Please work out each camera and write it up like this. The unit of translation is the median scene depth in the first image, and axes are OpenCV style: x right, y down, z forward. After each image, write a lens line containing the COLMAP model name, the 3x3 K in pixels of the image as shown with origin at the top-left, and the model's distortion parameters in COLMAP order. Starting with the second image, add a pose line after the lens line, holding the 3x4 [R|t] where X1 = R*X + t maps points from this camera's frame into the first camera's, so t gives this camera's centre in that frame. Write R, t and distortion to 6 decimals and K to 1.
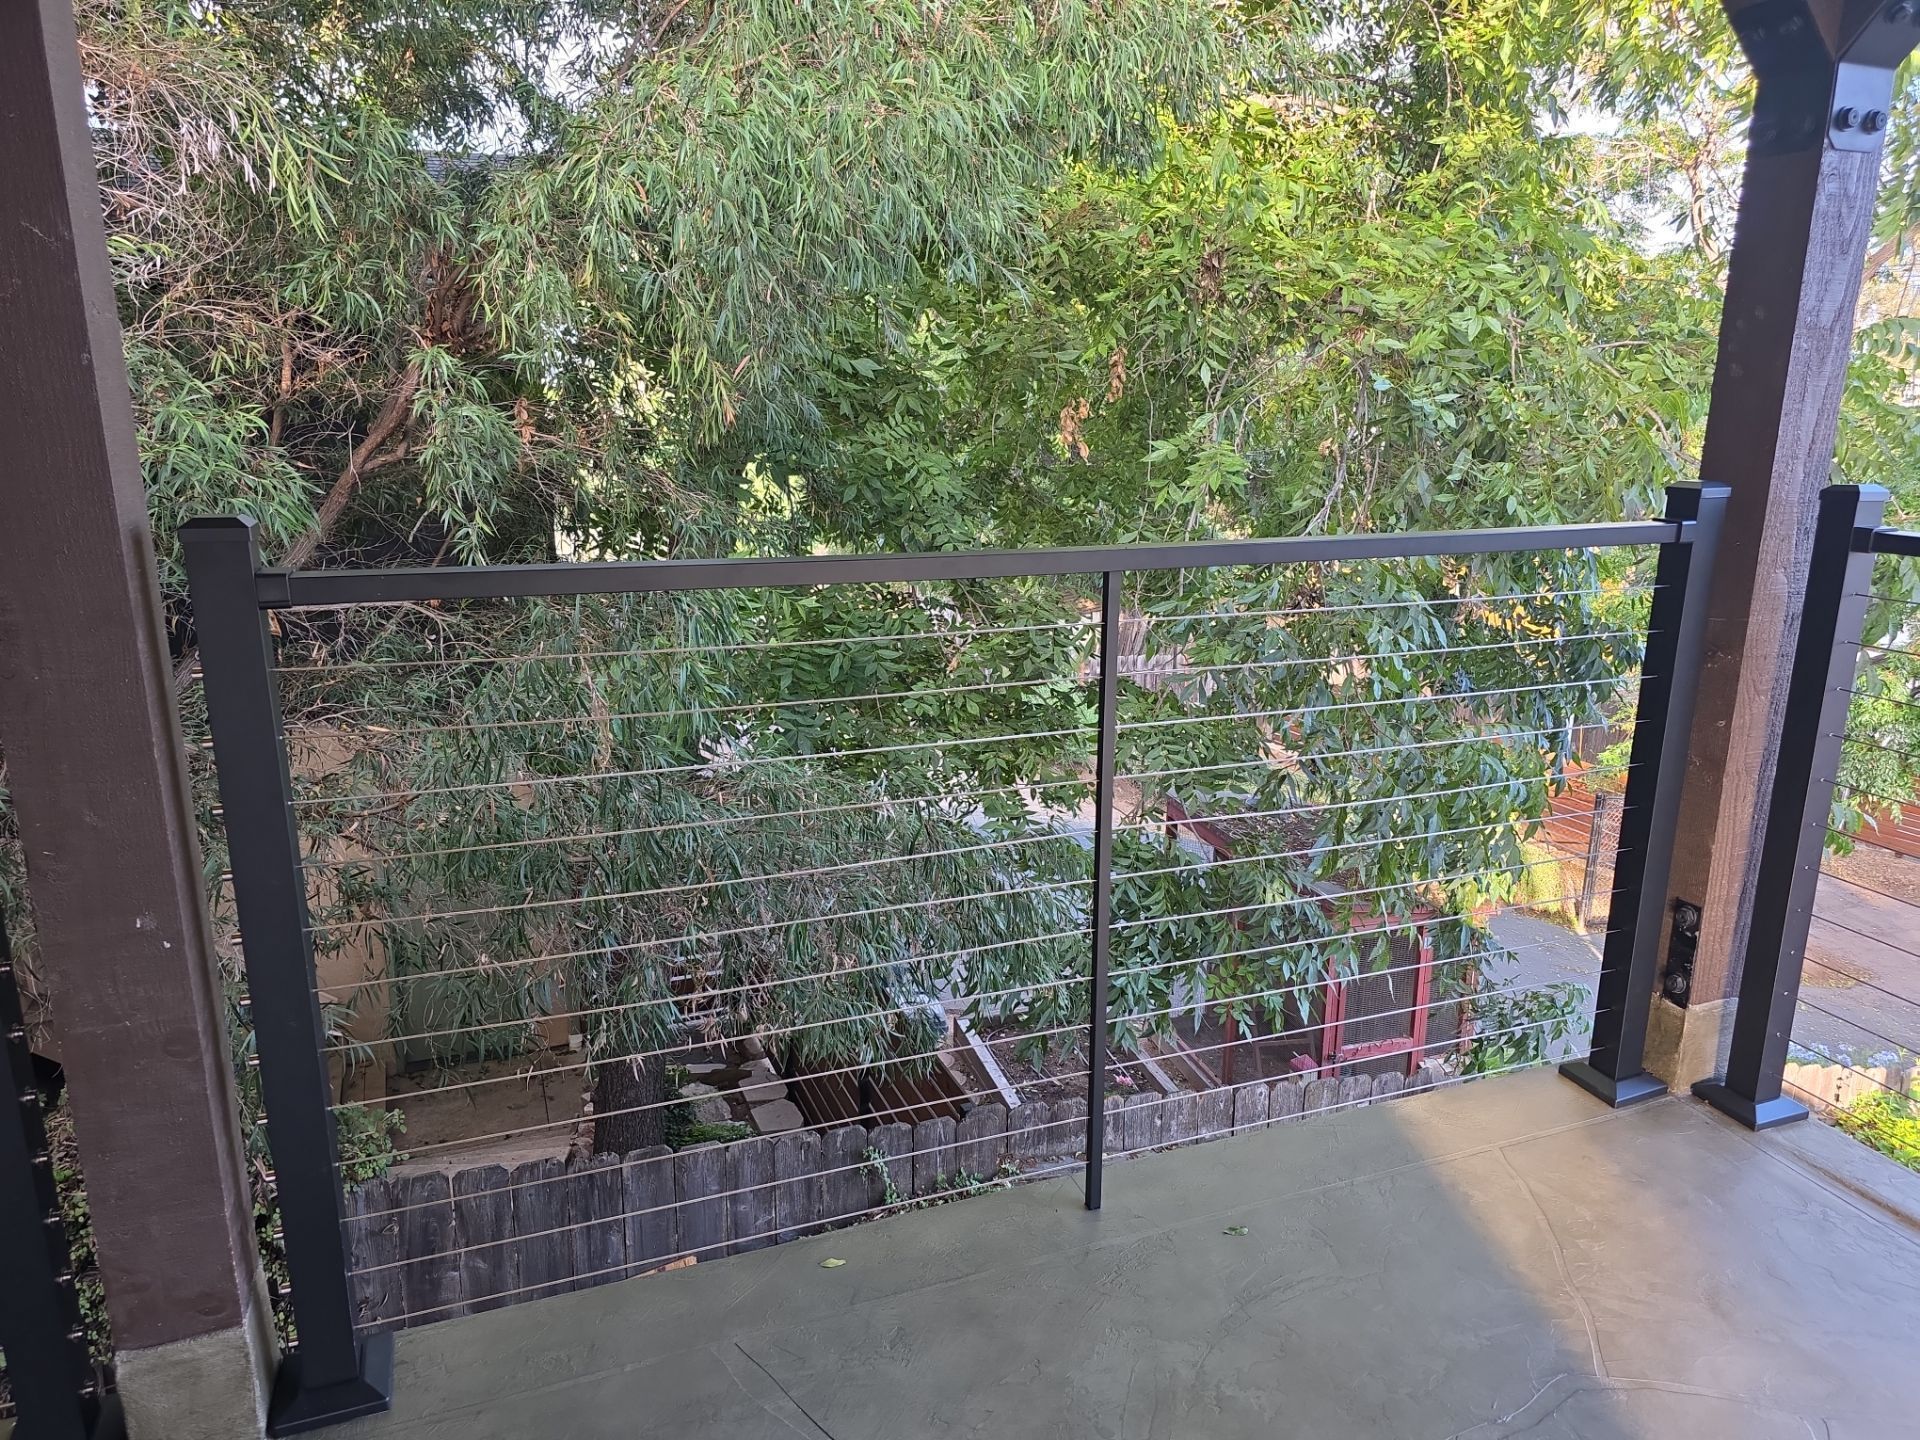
lens RADIAL K [[1280.9, 0, 964.5], [0, 1280.9, 725.9], [0, 0, 1]] dist [0.060212, -0.053774]
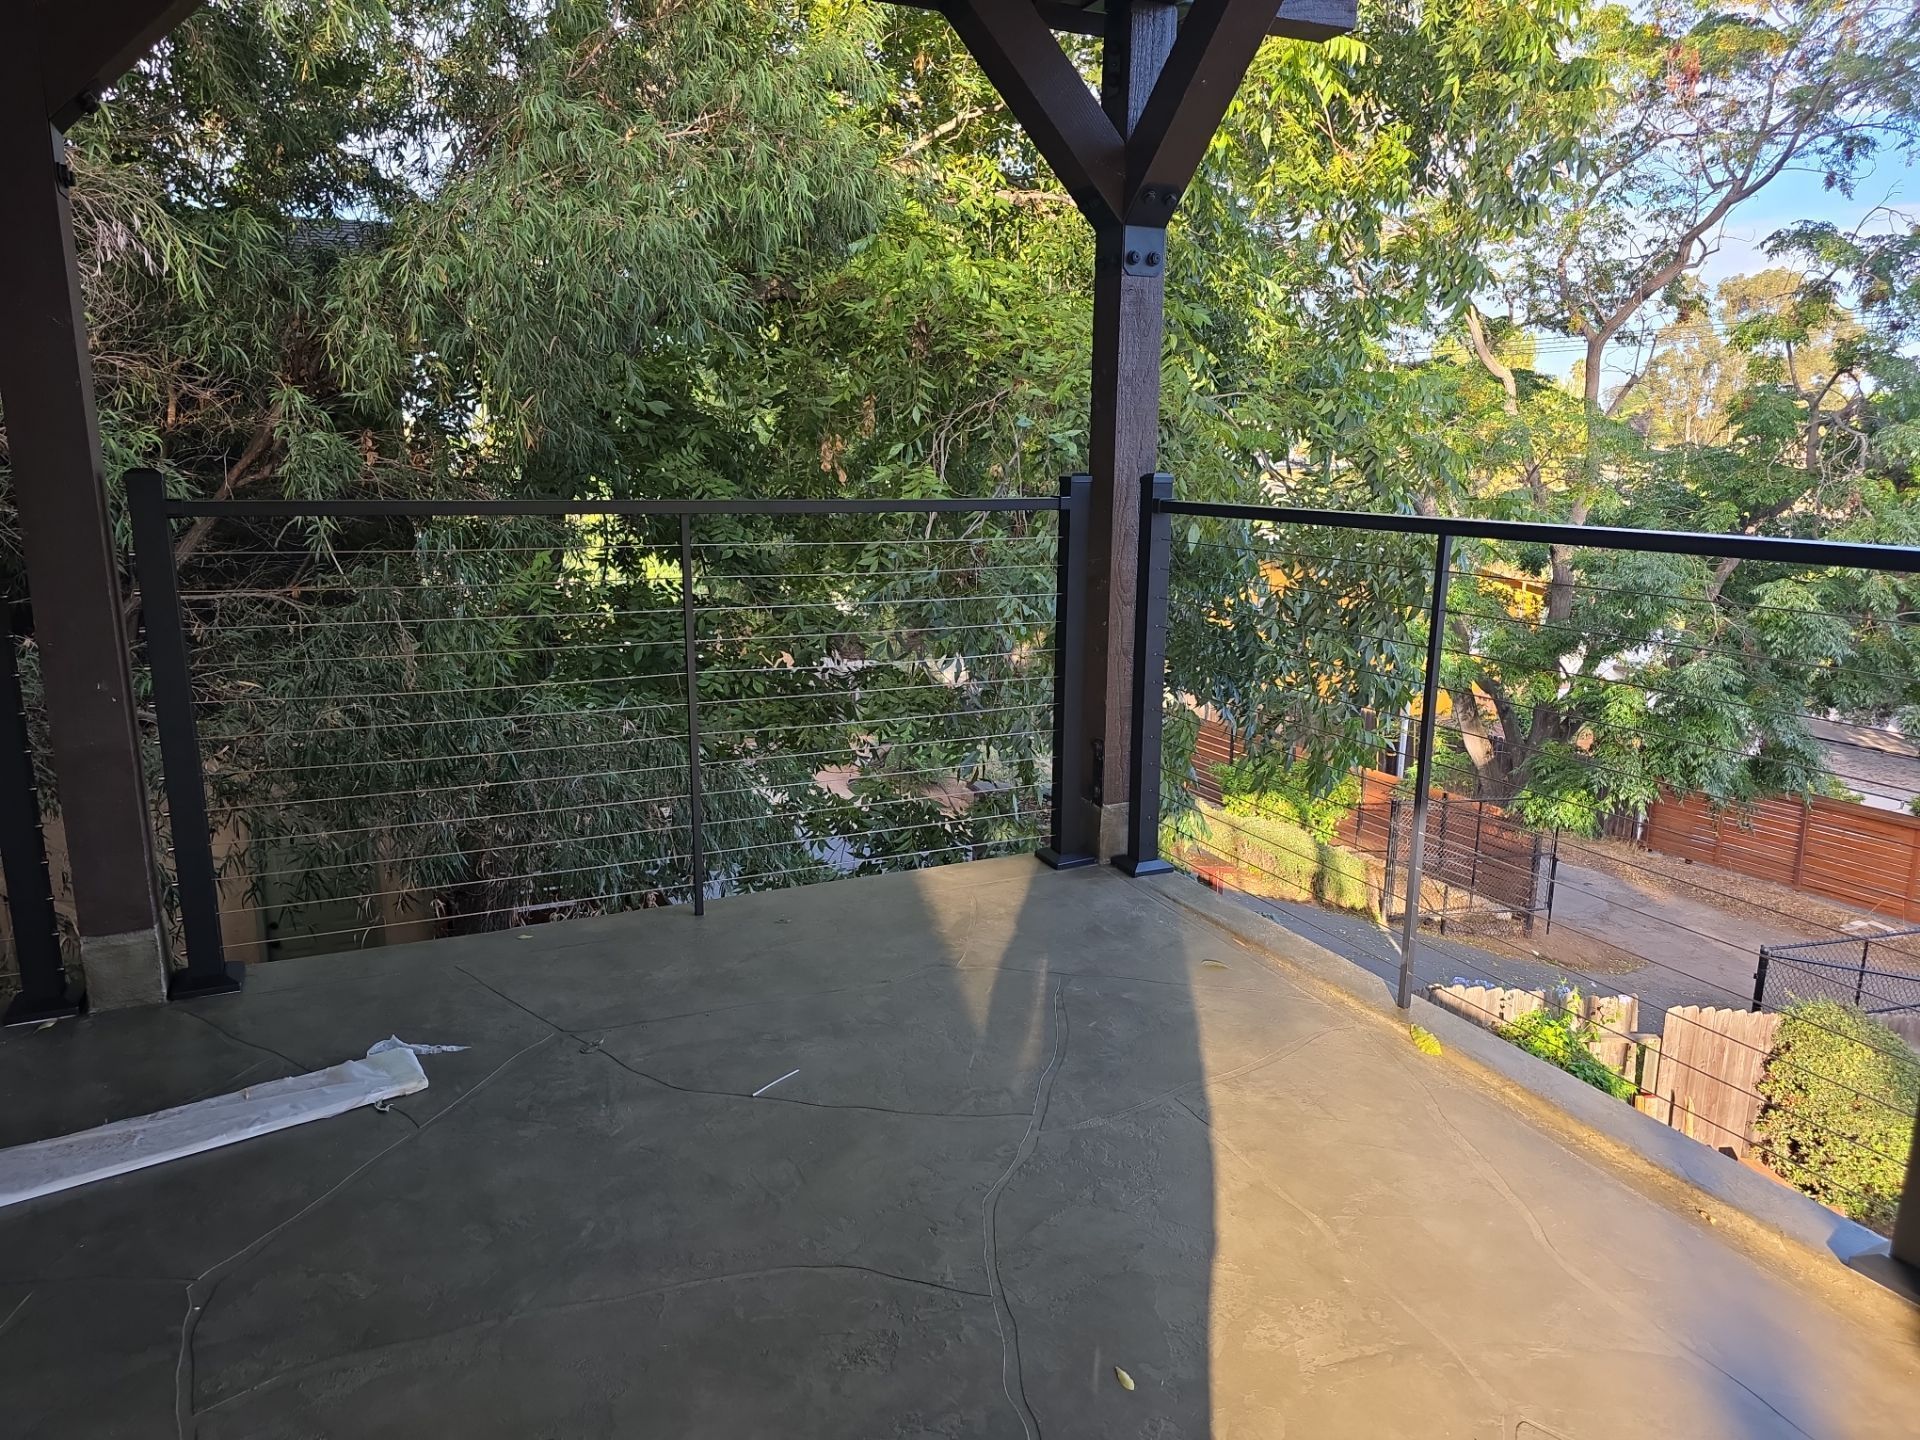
lens RADIAL K [[1280.9, 0, 946.8], [0, 1280.9, 728.5], [0, 0, 1]] dist [0.060212, -0.053774]
pose [[0.997976, -0.011734, 0.062500, 0.165836], [0.013937, 0.999293, -0.034927, 0.106465], [-0.062046, 0.035728, 0.997434, -0.337117]]
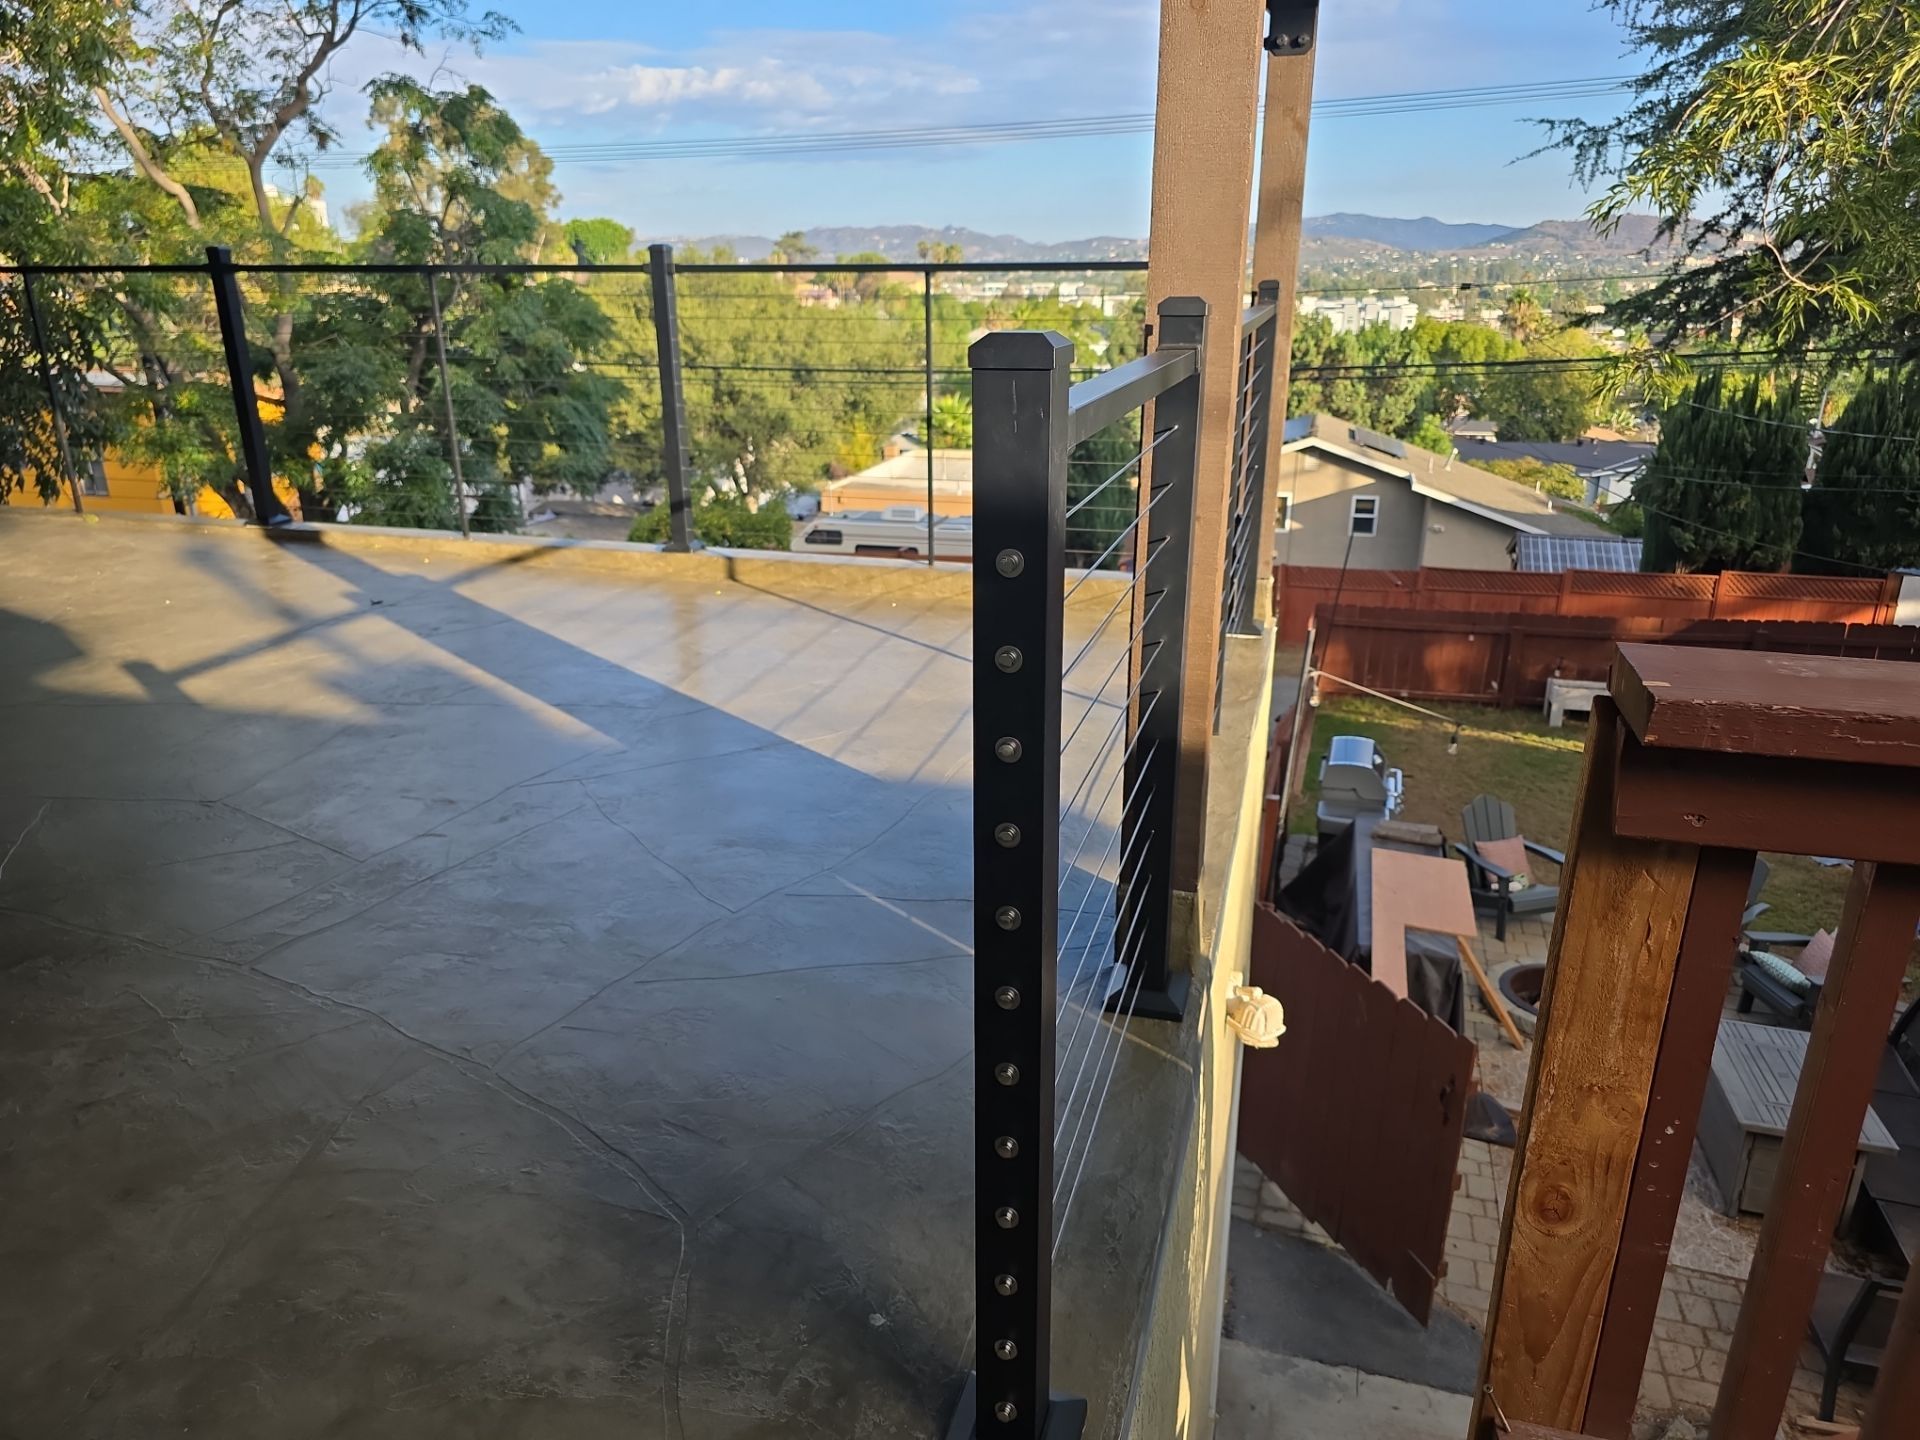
lens RADIAL K [[1280.9, 0, 938.8], [0, 1280.9, 747.8], [0, 0, 1]] dist [0.060212, -0.053774]
pose [[0.609273, -0.283118, 0.740696, -0.128981], [0.207119, 0.958482, 0.195994, 0.413814], [-0.765434, 0.033998, 0.642616, -1.361031]]
